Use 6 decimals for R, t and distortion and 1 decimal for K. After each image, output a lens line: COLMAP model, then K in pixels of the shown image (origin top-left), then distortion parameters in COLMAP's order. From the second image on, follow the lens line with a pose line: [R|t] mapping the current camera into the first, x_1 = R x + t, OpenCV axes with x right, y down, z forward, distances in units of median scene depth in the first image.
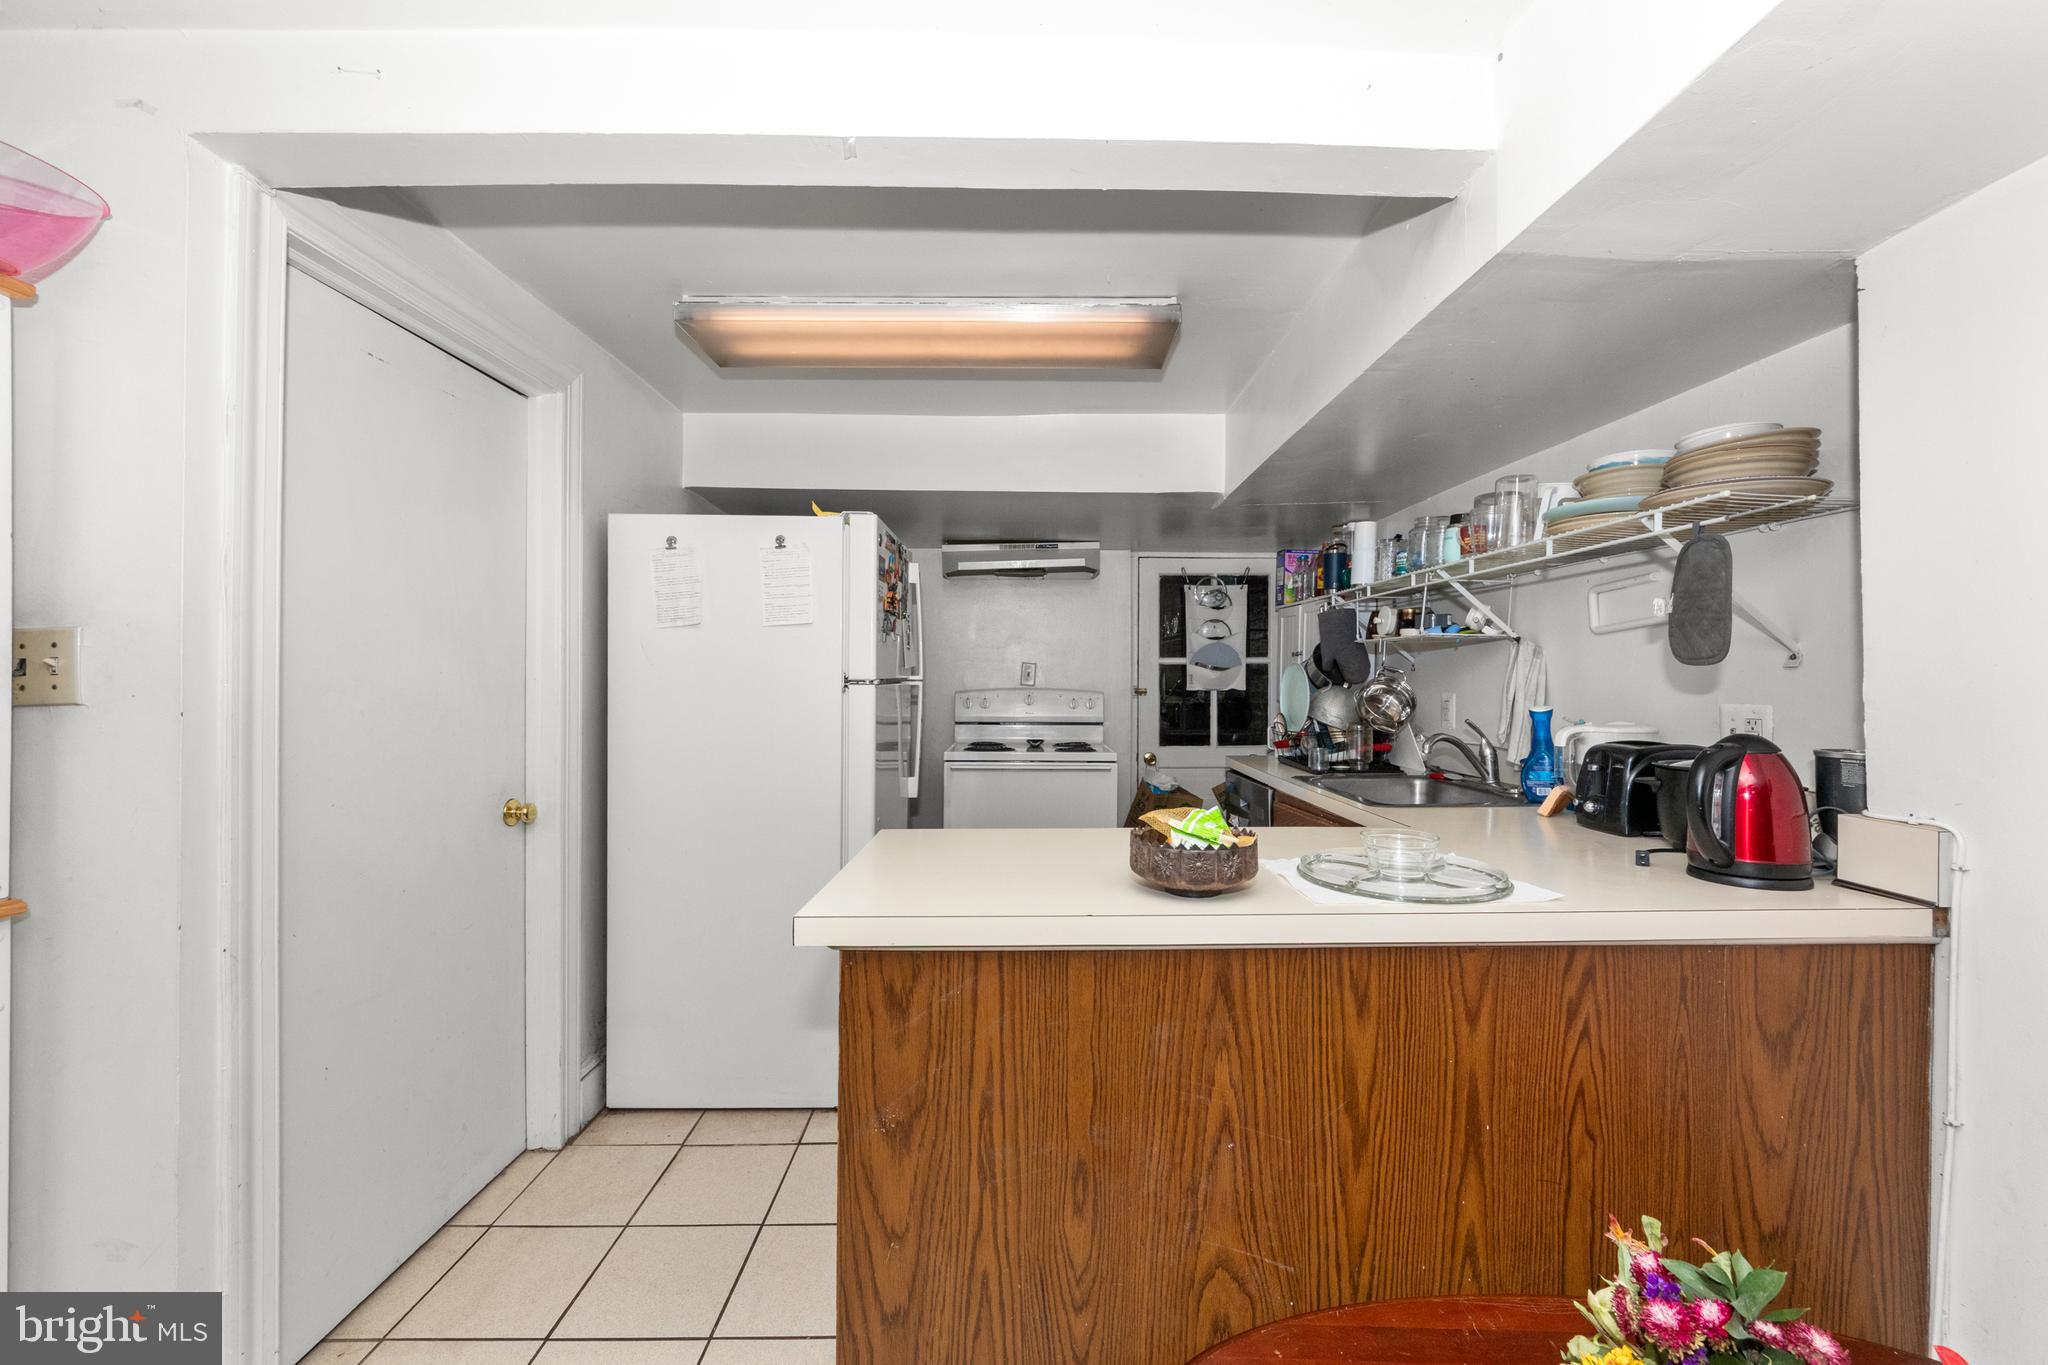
lens RADIAL K [[788.6, 0, 1023.3], [0, 788.6, 679.9], [0, 0, 1]] dist [0.004369, 0.000032]
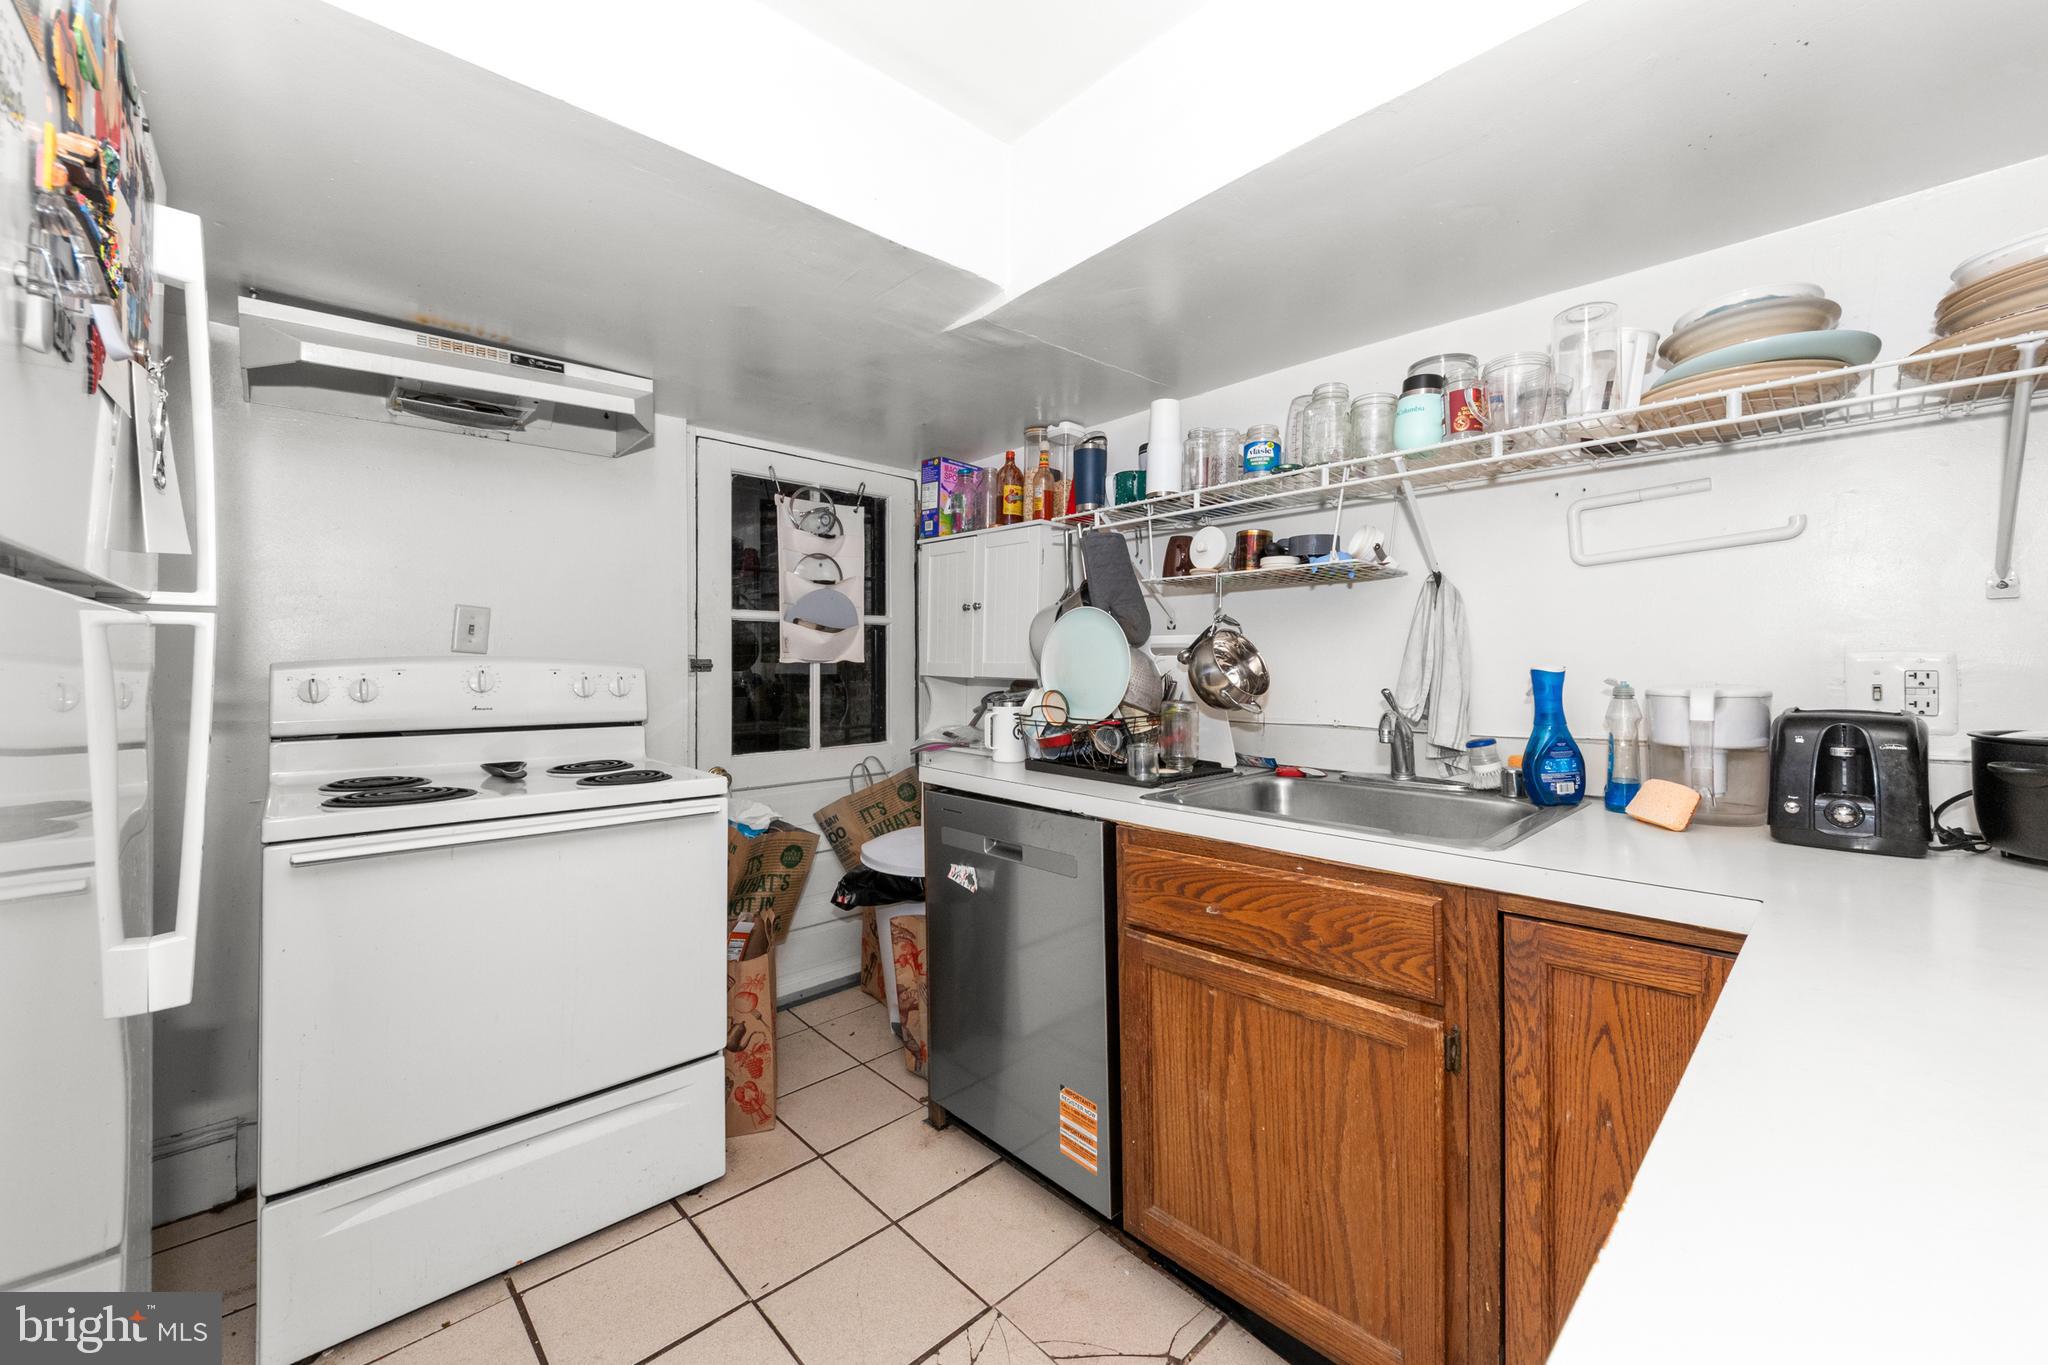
lens RADIAL K [[788.6, 0, 1028.4], [0, 788.6, 675.1], [0, 0, 1]] dist [0.004369, 0.000032]
pose [[0.731223, -0.010649, 0.682056, -0.076792], [0.003891, 0.999927, 0.011442, 0.016376], [-0.682128, -0.005713, 0.731211, 0.407517]]
